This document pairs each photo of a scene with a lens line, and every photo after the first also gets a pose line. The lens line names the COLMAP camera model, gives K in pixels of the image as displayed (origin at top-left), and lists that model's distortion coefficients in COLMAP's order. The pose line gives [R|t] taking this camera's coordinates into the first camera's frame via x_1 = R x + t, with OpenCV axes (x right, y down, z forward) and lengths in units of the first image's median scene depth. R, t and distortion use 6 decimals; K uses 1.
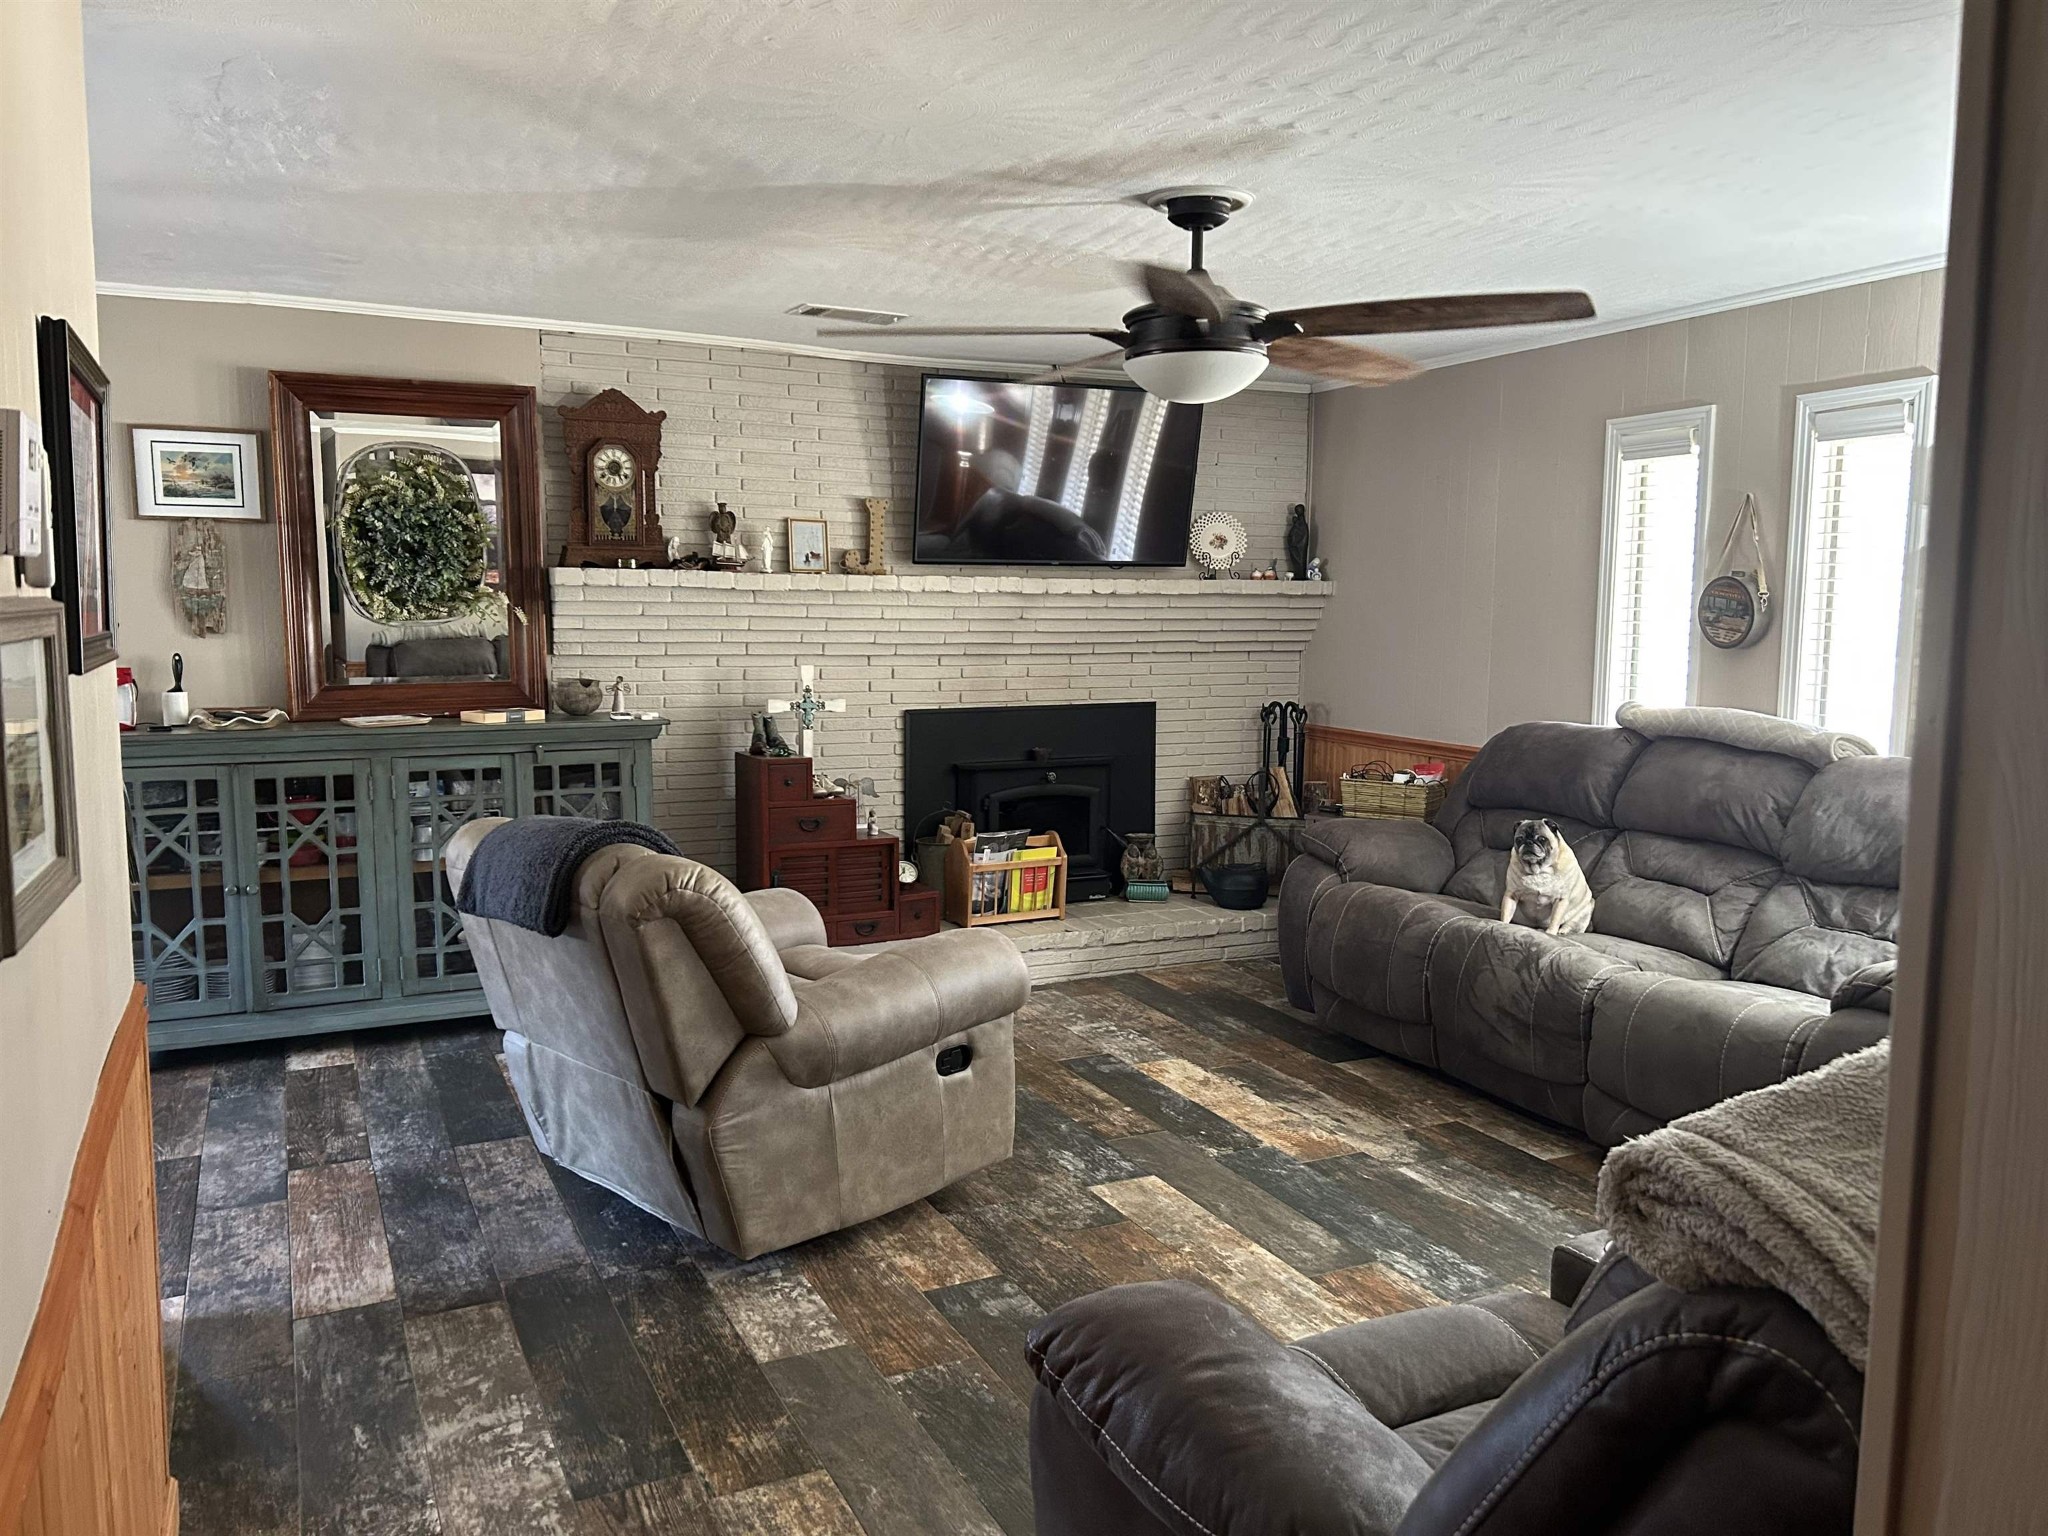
lens RADIAL K [[1531.2, 0, 1024.0], [0, 1531.2, 768.0], [0, 0, 1]] dist [0.007403, -0.003382]
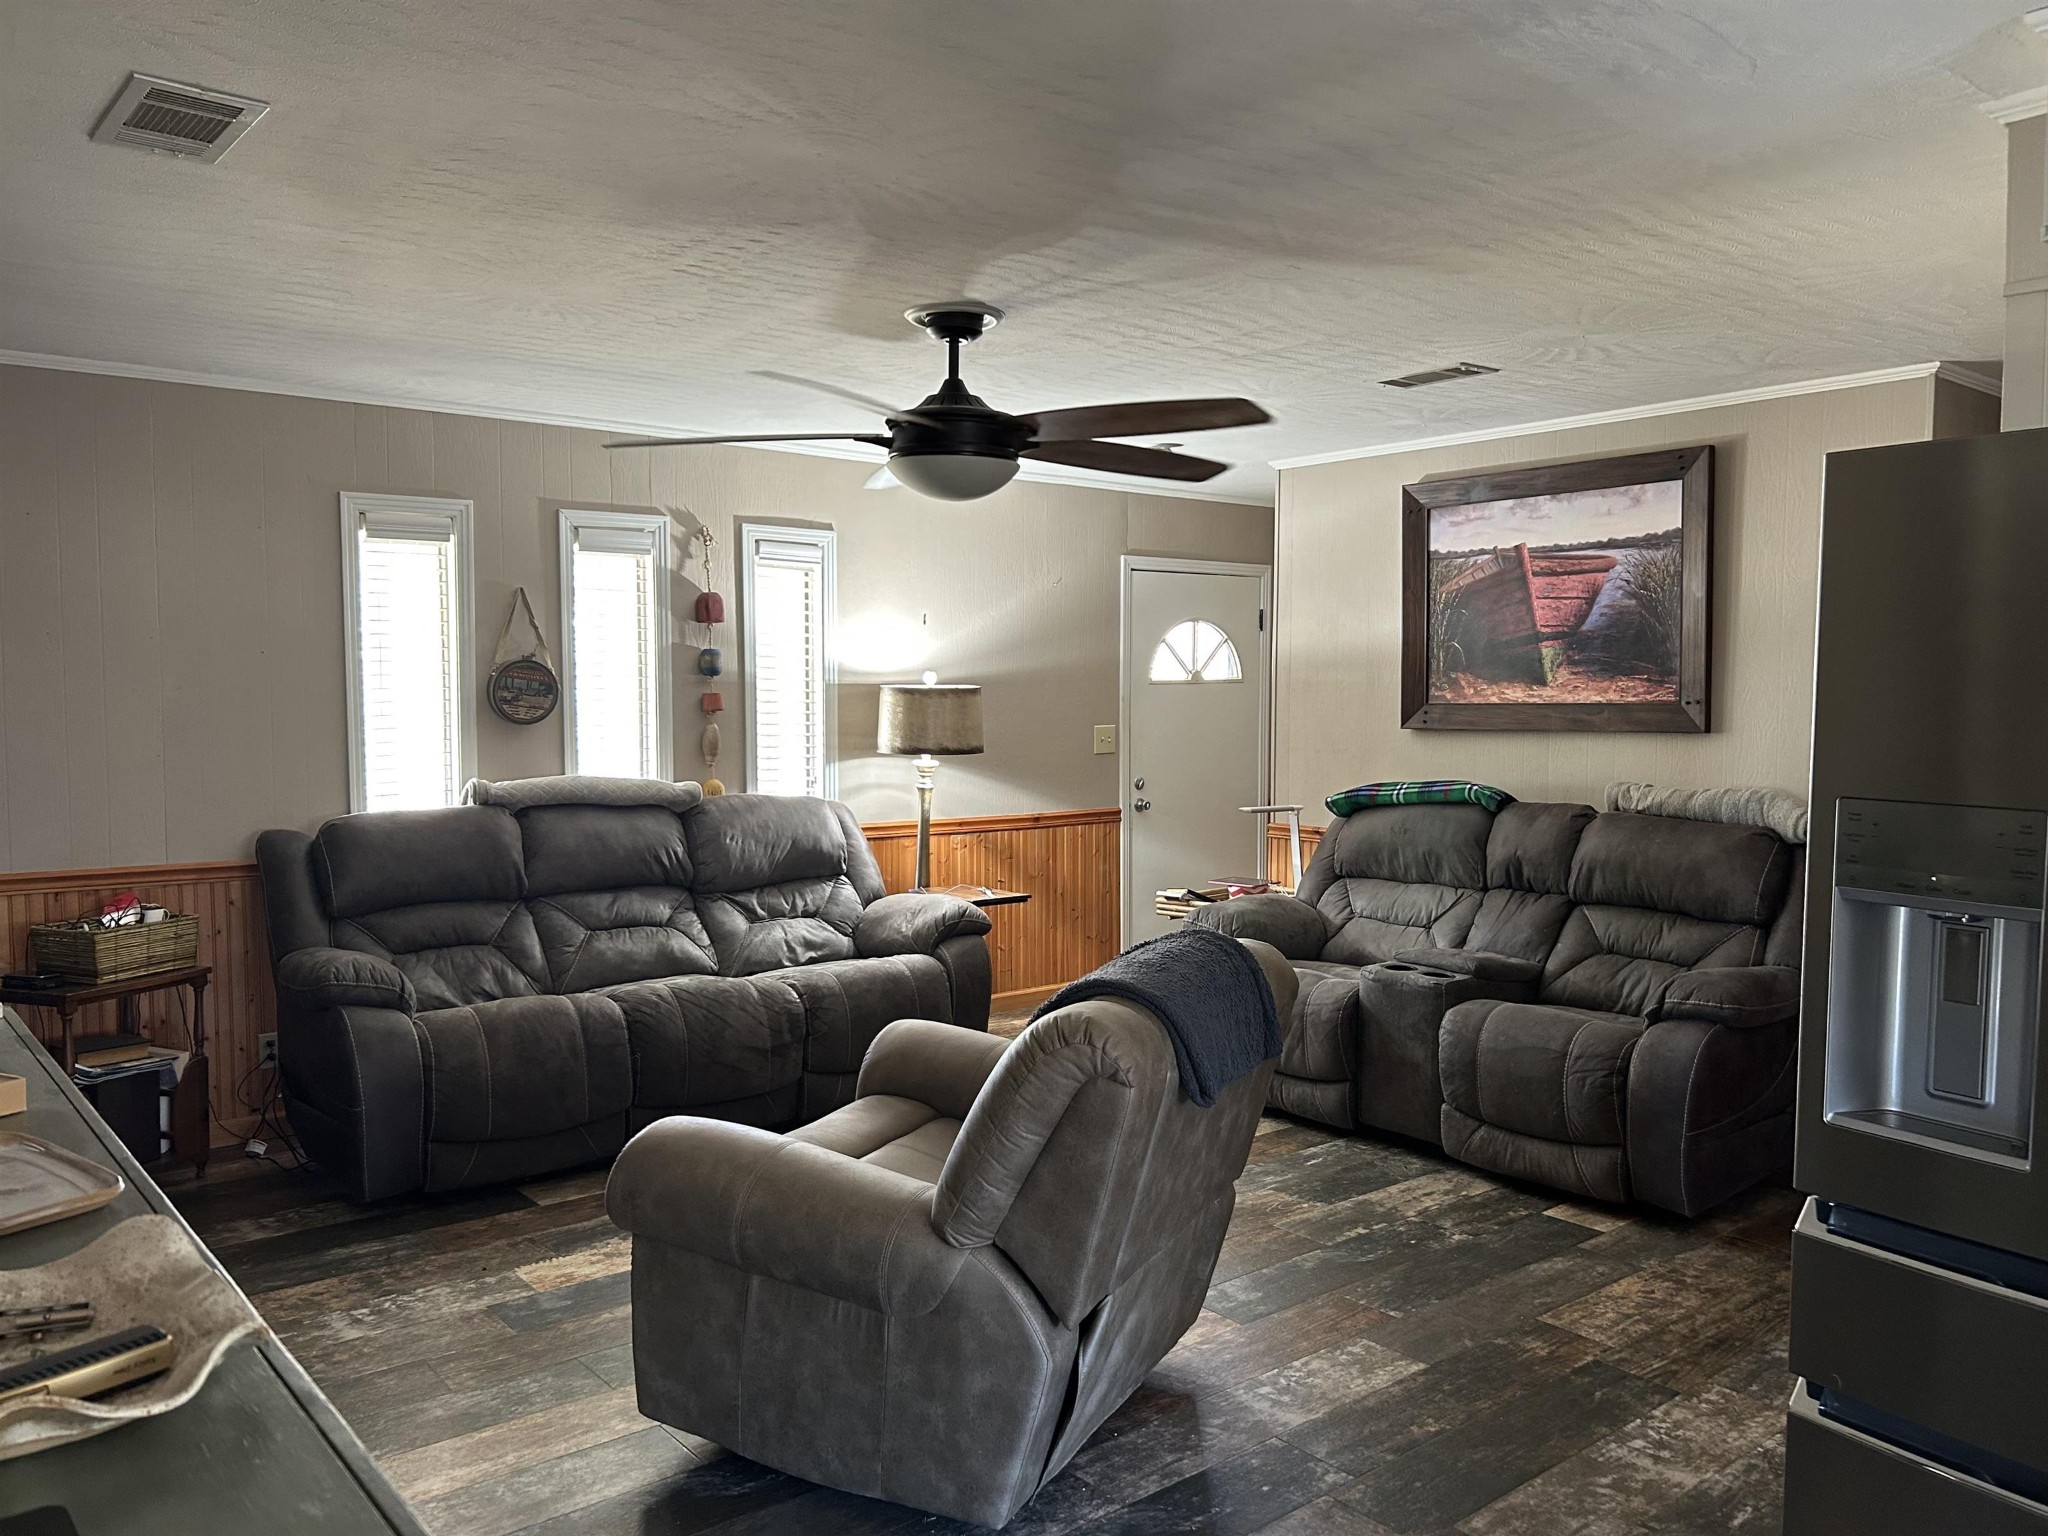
lens RADIAL K [[1531.2, 0, 1024.0], [0, 1531.2, 768.0], [0, 0, 1]] dist [0.007403, -0.003382]
pose [[-0.224121, -0.062923, 0.972528, -0.719766], [0.107643, 0.990209, 0.088874, -0.107915], [-0.968598, 0.124604, -0.215153, 0.909498]]
